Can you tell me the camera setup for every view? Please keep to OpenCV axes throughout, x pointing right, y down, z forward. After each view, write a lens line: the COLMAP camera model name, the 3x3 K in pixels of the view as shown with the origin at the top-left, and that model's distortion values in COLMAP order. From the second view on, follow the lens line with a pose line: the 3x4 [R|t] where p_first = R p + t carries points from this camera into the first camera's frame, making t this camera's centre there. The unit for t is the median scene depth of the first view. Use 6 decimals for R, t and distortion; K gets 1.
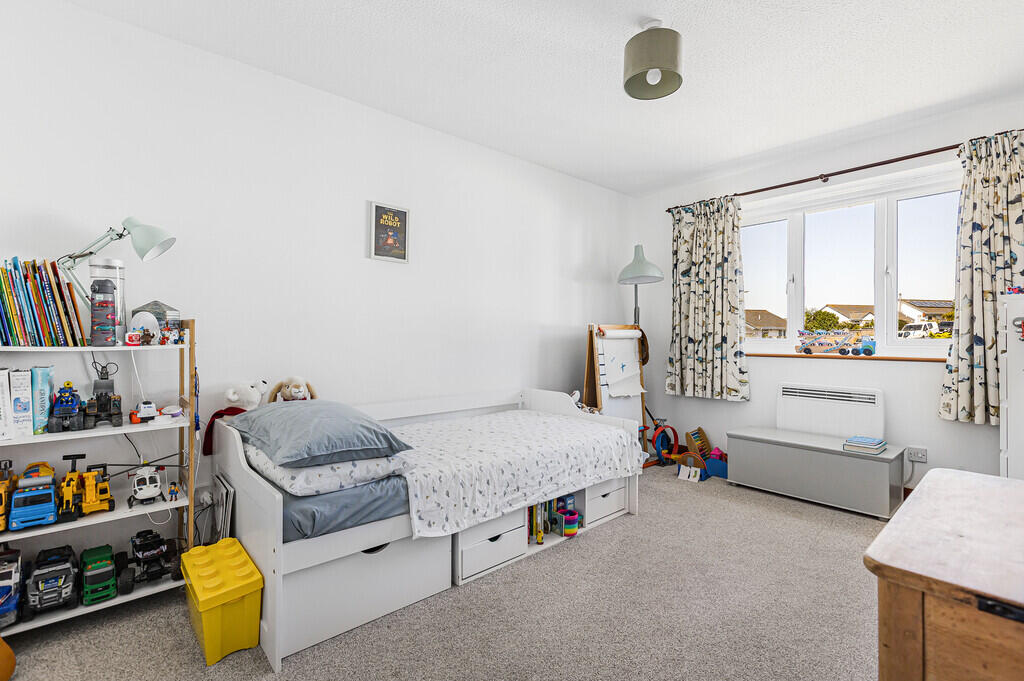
lens RADIAL K [[469.0, 0, 510.1], [0, 469.0, 342.8], [0, 0, 1]] dist [-0.002360, -0.000391]
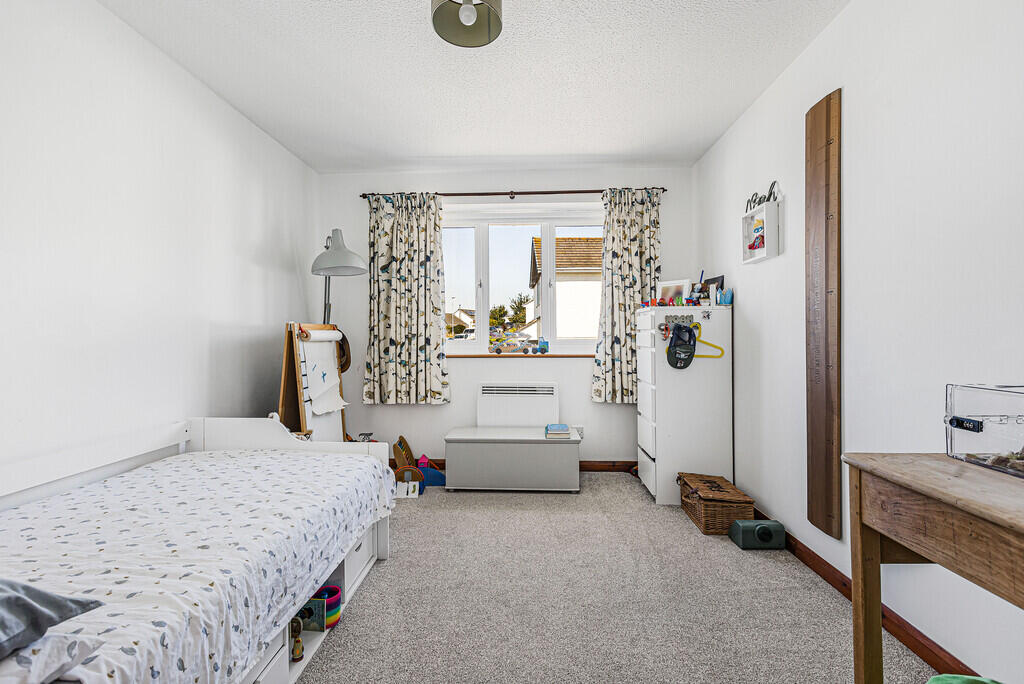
lens RADIAL K [[469.0, 0, 510.1], [0, 469.0, 344.3], [0, 0, 1]] dist [-0.002360, -0.000391]
pose [[0.692384, -0.012408, 0.721422, -0.122069], [0.013298, 0.999902, 0.004435, -0.003085], [-0.721406, 0.006523, 0.692481, 0.211203]]
